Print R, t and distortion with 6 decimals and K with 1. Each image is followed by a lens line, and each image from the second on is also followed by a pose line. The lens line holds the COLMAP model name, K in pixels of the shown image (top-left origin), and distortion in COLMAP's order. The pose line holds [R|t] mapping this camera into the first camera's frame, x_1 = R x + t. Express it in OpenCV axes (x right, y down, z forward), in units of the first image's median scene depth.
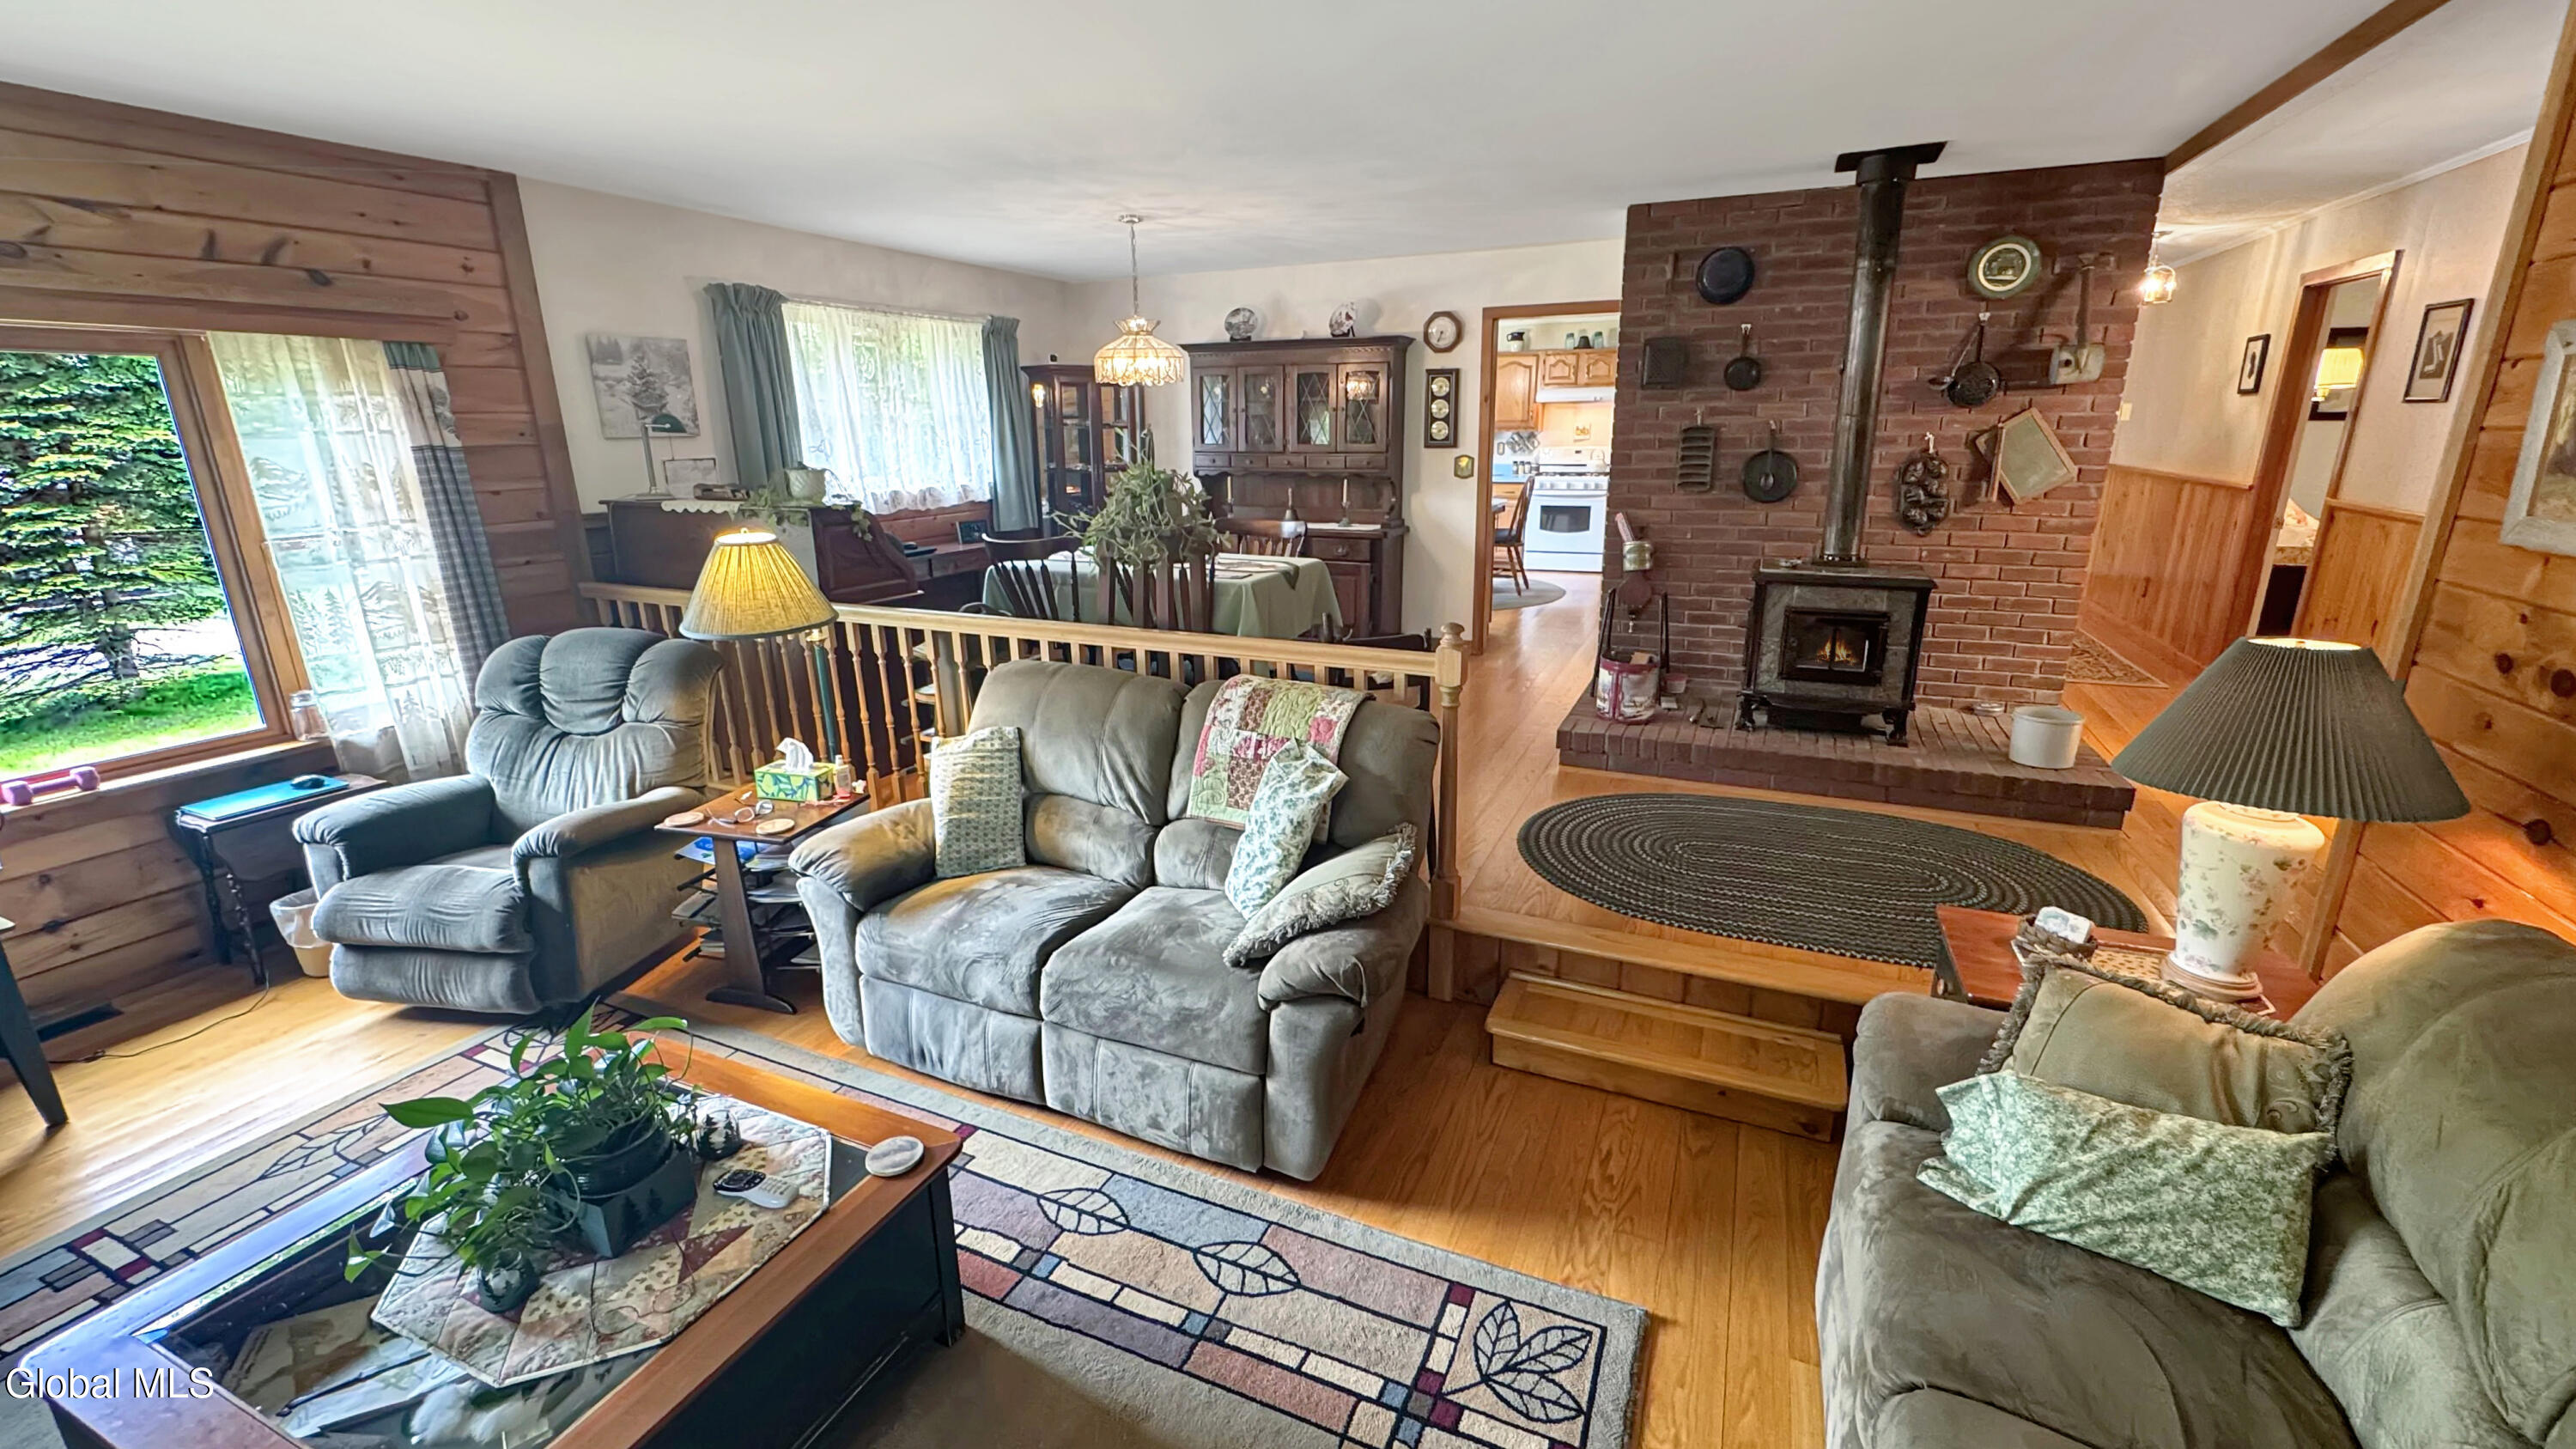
lens RADIAL K [[1042.0, 0, 1283.9], [0, 1042.0, 725.3], [0, 0, 1]] dist [-0.002476, 0.000207]
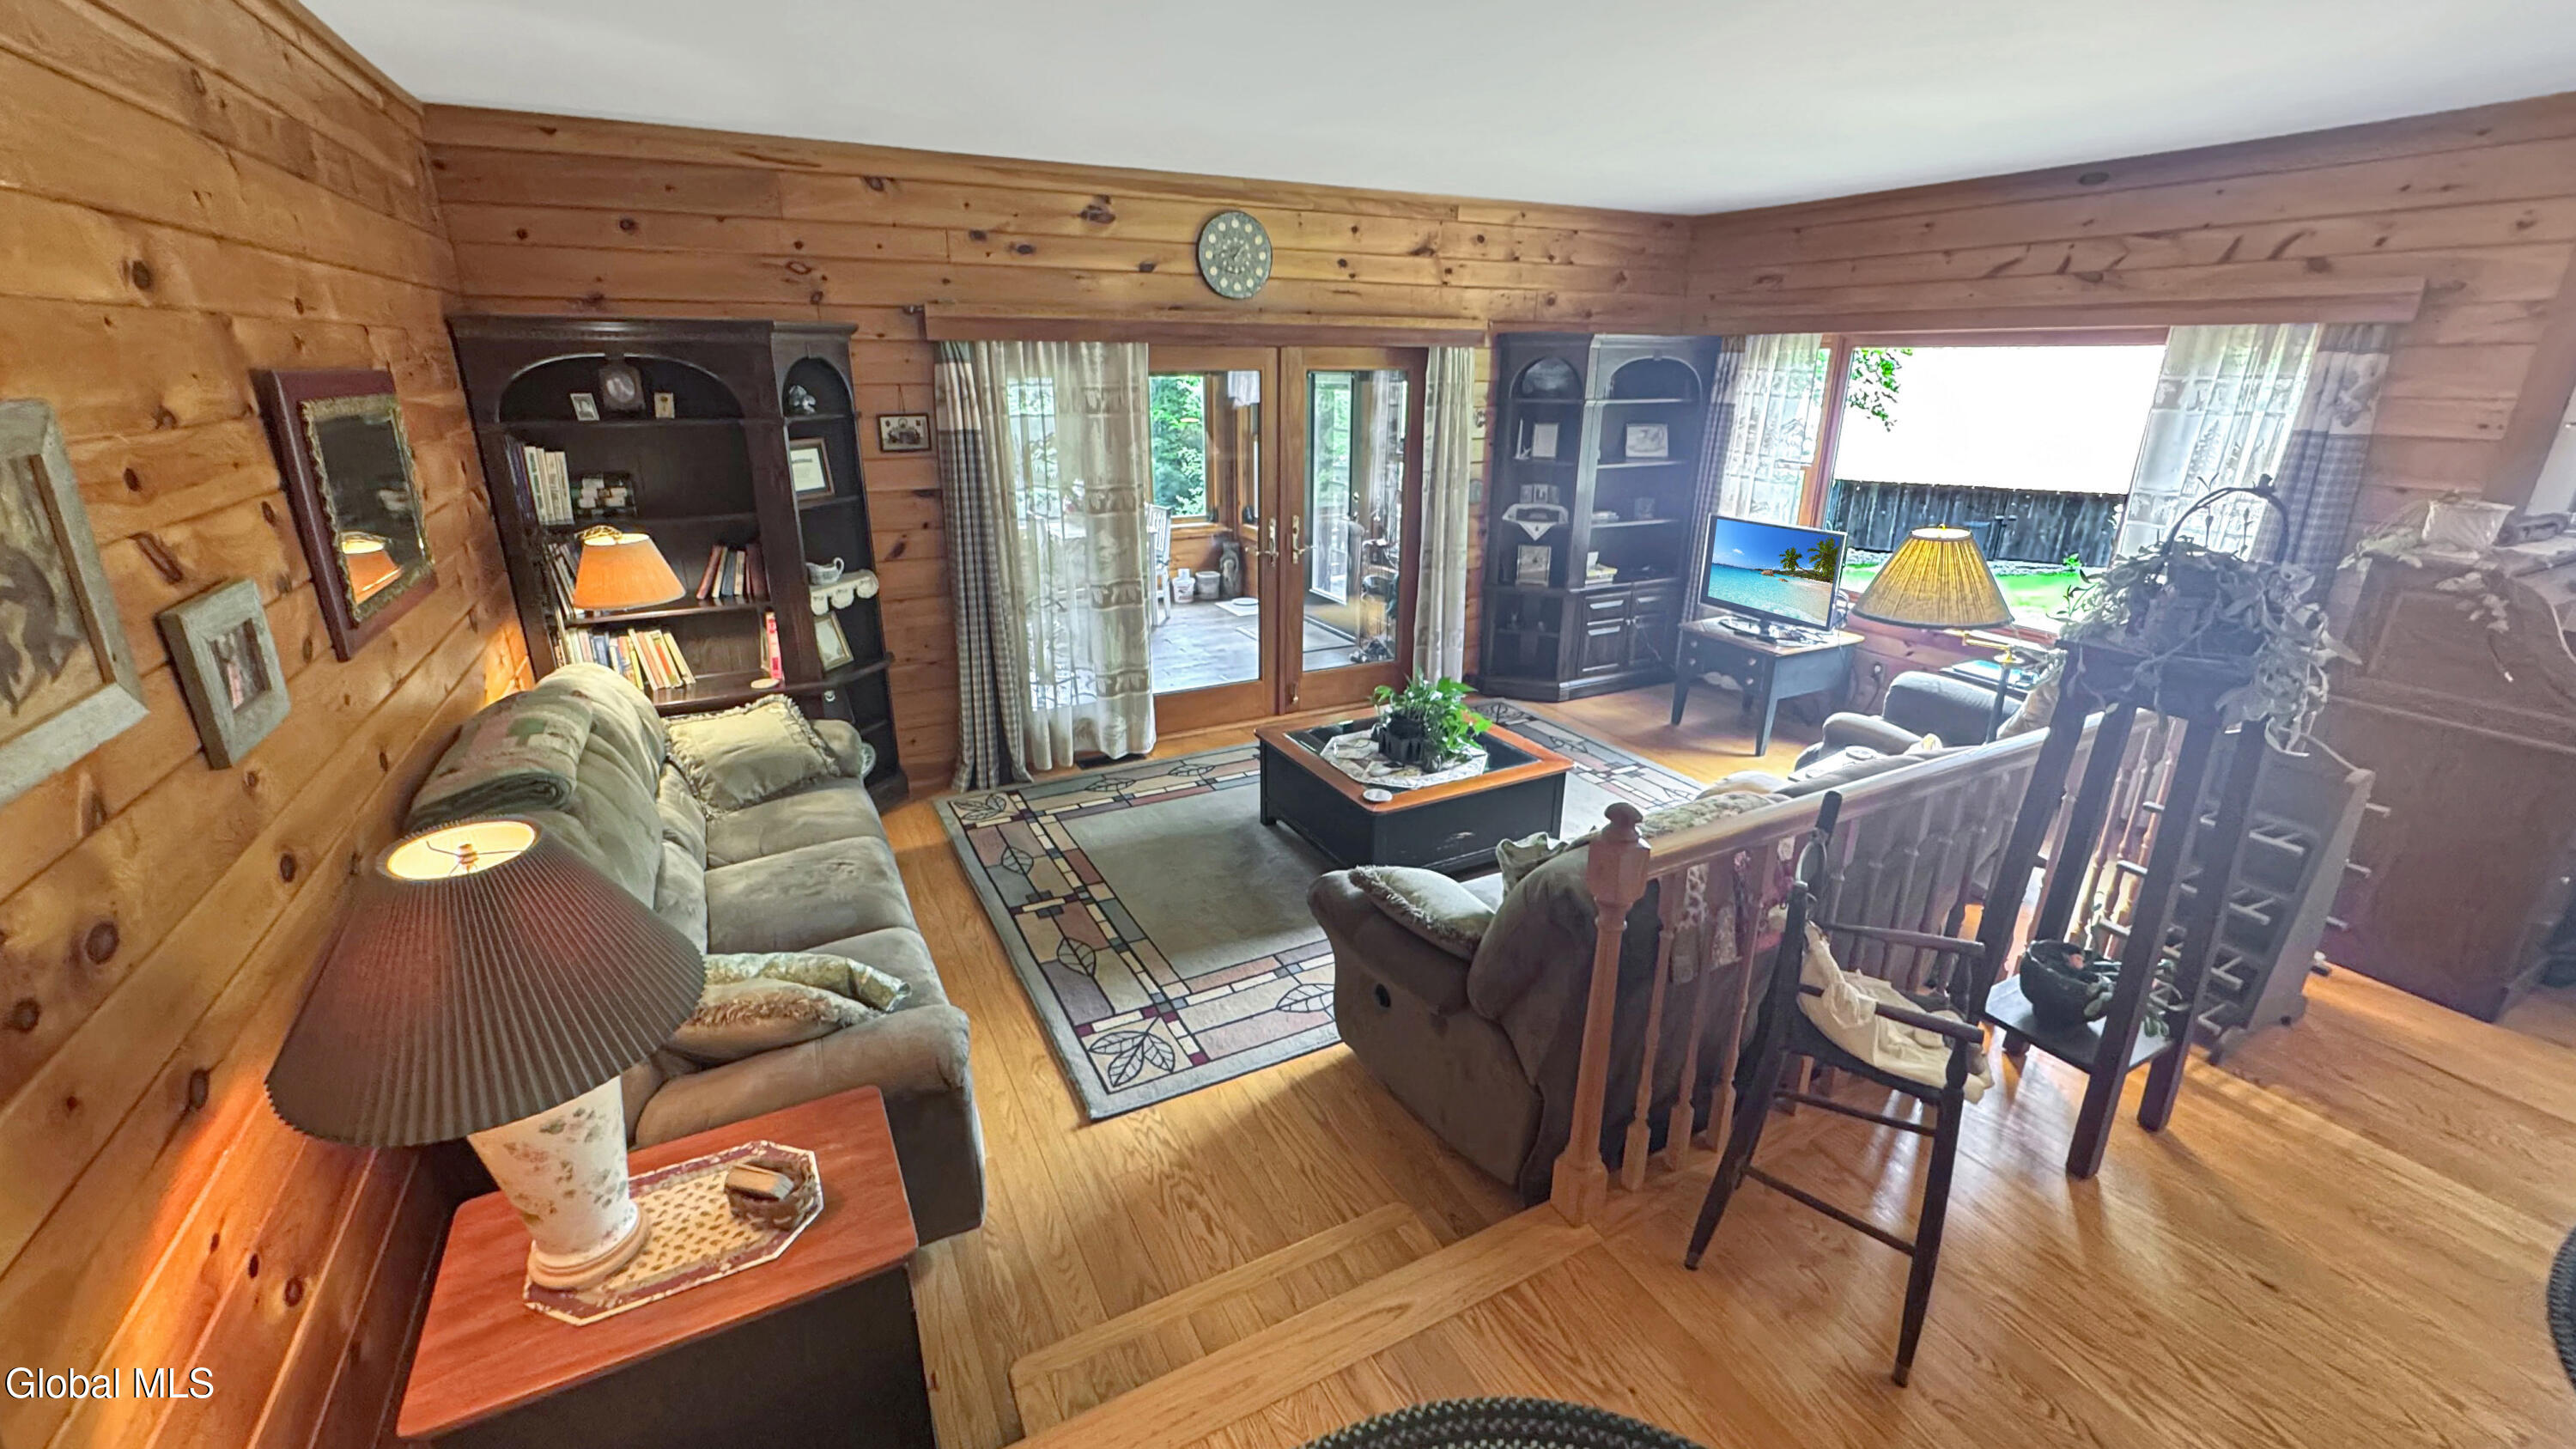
lens RADIAL K [[1042.0, 0, 1282.7], [0, 1042.0, 724.3], [0, 0, 1]] dist [-0.002476, 0.000207]
pose [[-0.619572, 0.270609, -0.736818, 0.575501], [-0.215050, 0.844258, 0.490899, -0.312990], [0.754906, 0.462600, -0.464884, 0.867503]]
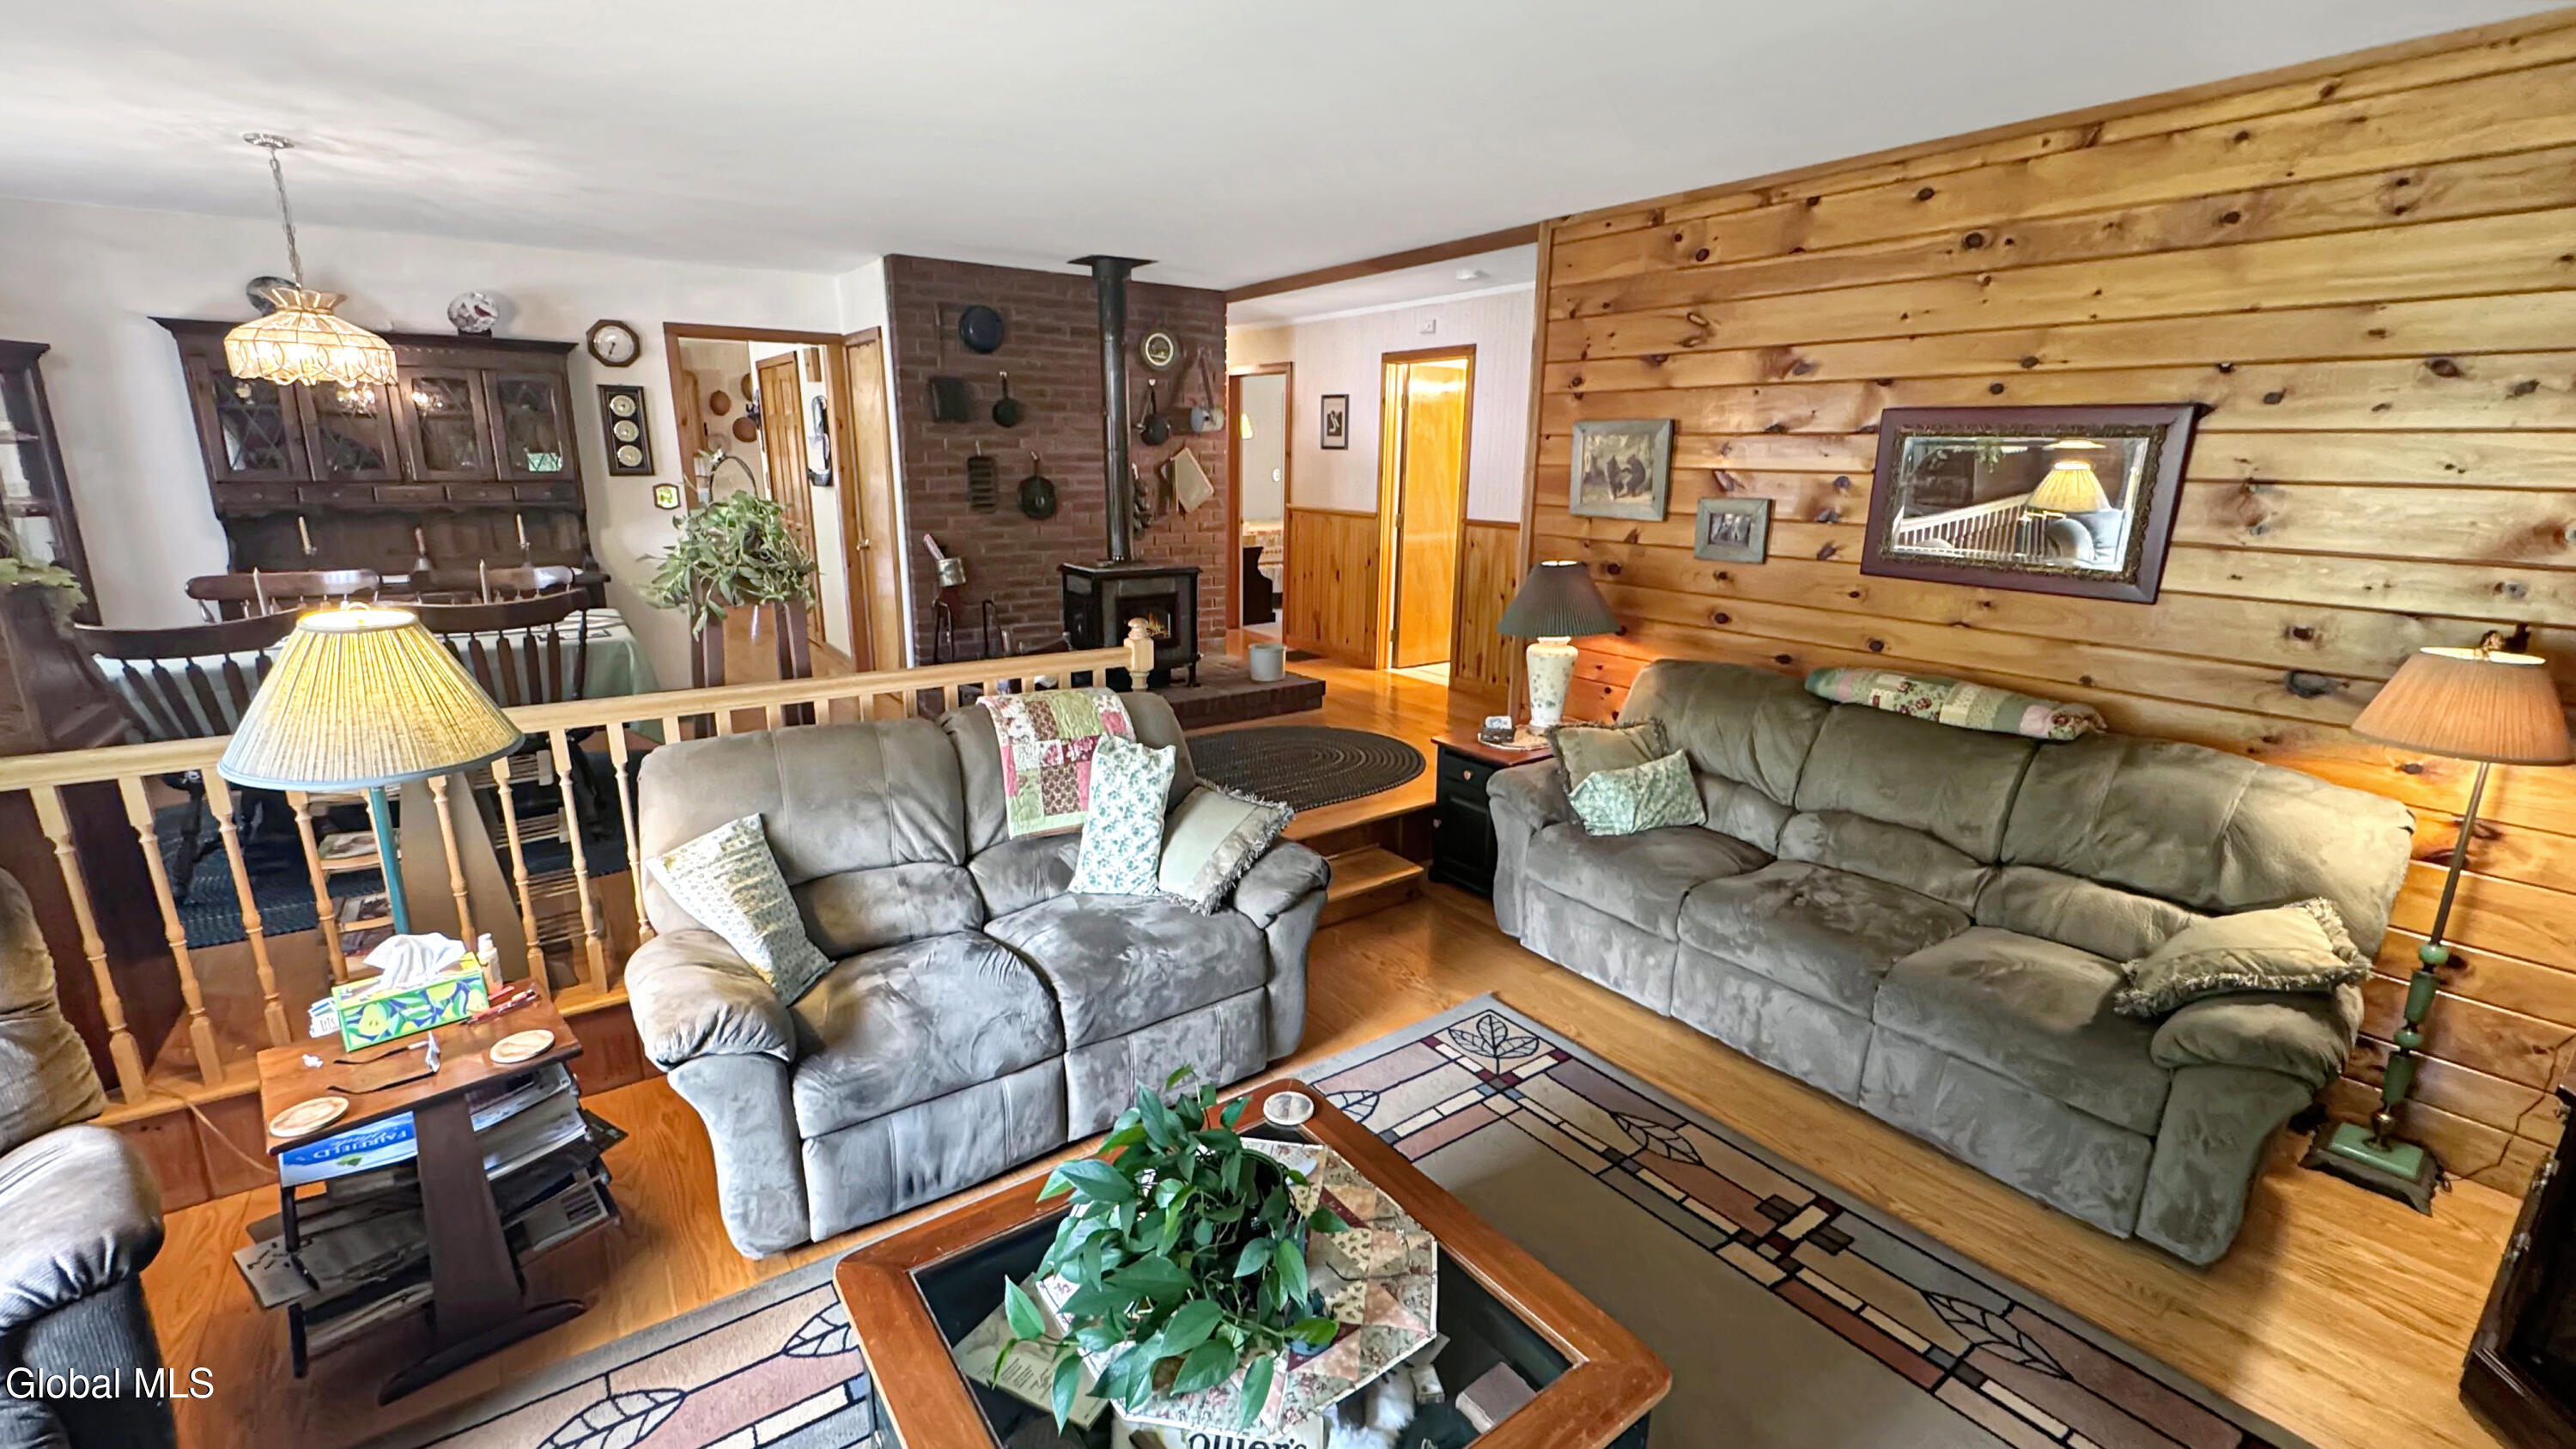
lens RADIAL K [[1042.0, 0, 1275.8], [0, 1042.0, 740.7], [0, 0, 1]] dist [-0.002476, 0.000207]
pose [[0.505290, -0.212422, 0.836396, -0.617966], [0.223840, 0.968319, 0.110698, -0.045718], [-0.833413, 0.131284, 0.536830, 0.188004]]
